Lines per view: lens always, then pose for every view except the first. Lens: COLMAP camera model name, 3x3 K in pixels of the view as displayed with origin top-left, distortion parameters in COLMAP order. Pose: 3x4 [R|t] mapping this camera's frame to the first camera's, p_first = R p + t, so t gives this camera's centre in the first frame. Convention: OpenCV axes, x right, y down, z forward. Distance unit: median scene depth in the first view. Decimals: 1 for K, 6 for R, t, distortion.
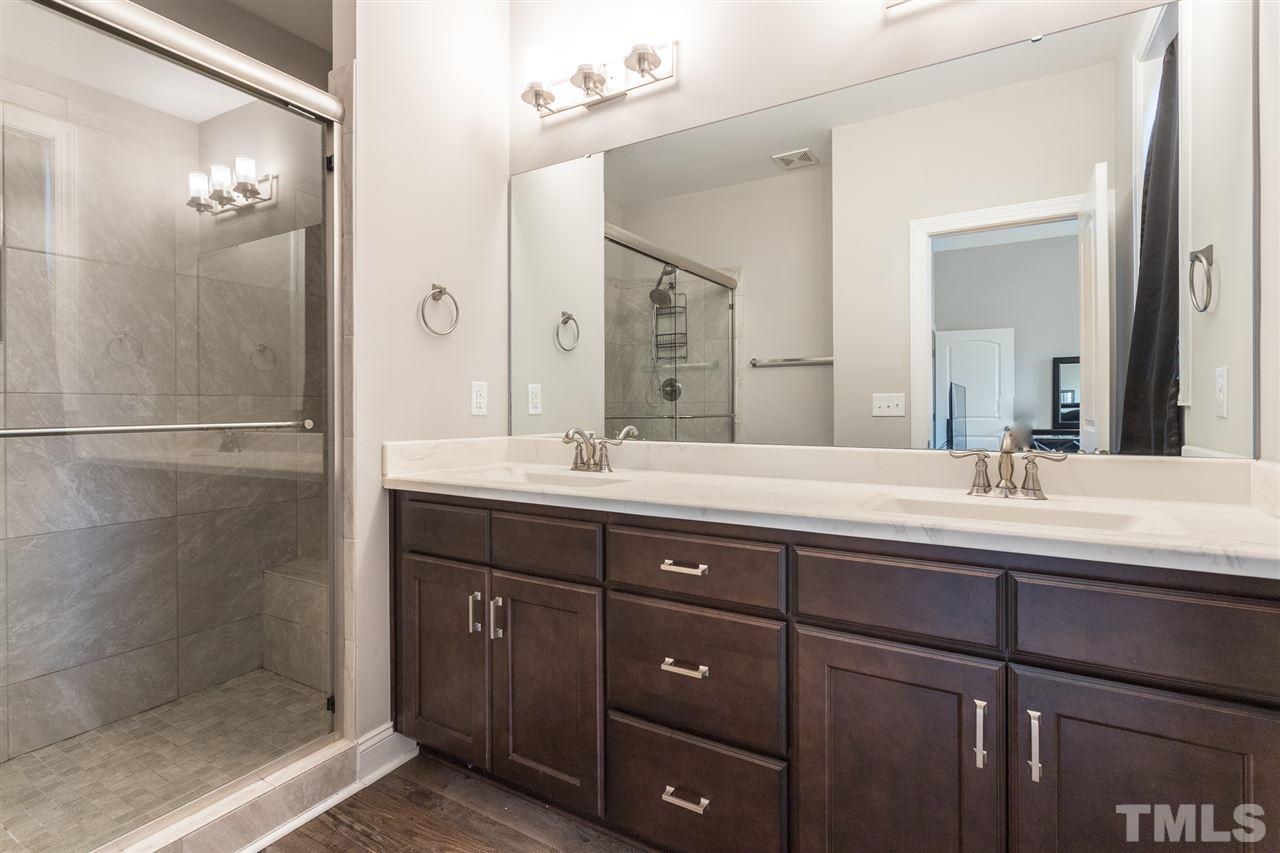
lens RADIAL K [[612.2, 0, 643.1], [0, 612.2, 419.0], [0, 0, 1]] dist [0.005678, 0.000556]
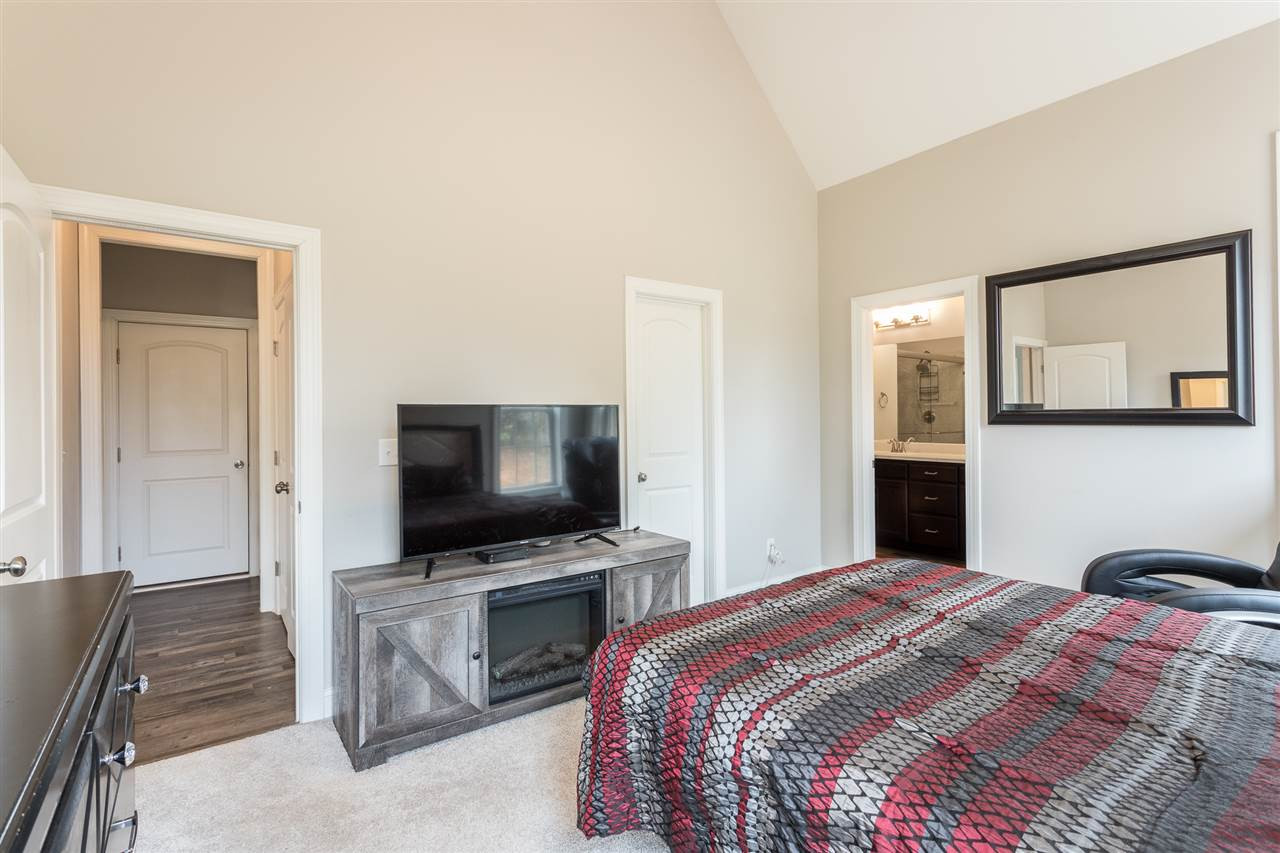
lens RADIAL K [[612.2, 0, 645.0], [0, 612.2, 423.3], [0, 0, 1]] dist [0.005678, 0.000556]
pose [[0.924112, -0.005601, -0.382081, -0.080235], [0.002510, 0.999960, -0.008587, -0.031188], [0.382114, 0.006976, 0.924089, -2.110666]]
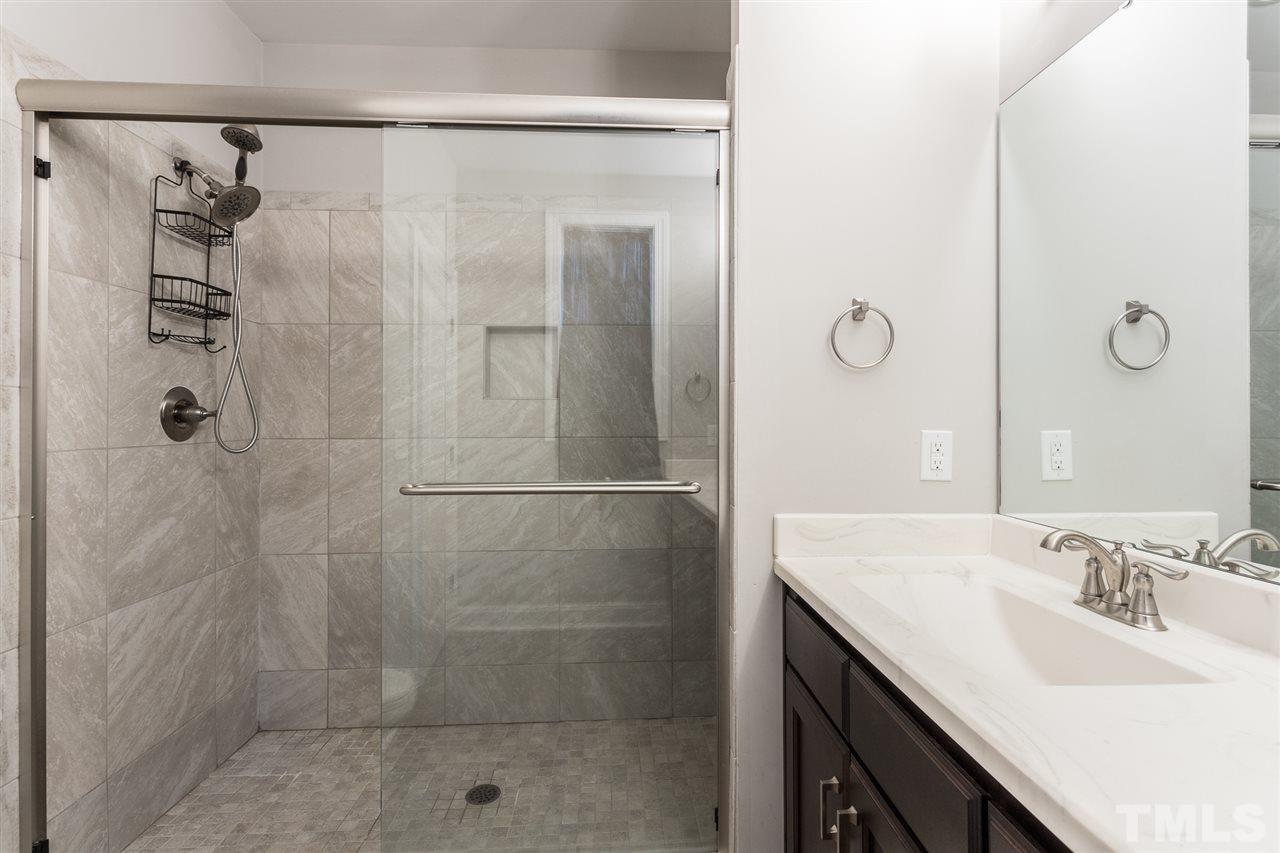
lens RADIAL K [[612.2, 0, 638.9], [0, 612.2, 419.1], [0, 0, 1]] dist [0.005678, 0.000556]
pose [[0.555233, 0.003575, -0.831687, 0.113208], [-0.017407, 0.999822, -0.007323, -0.064885], [0.831513, 0.018543, 0.555196, 0.367485]]
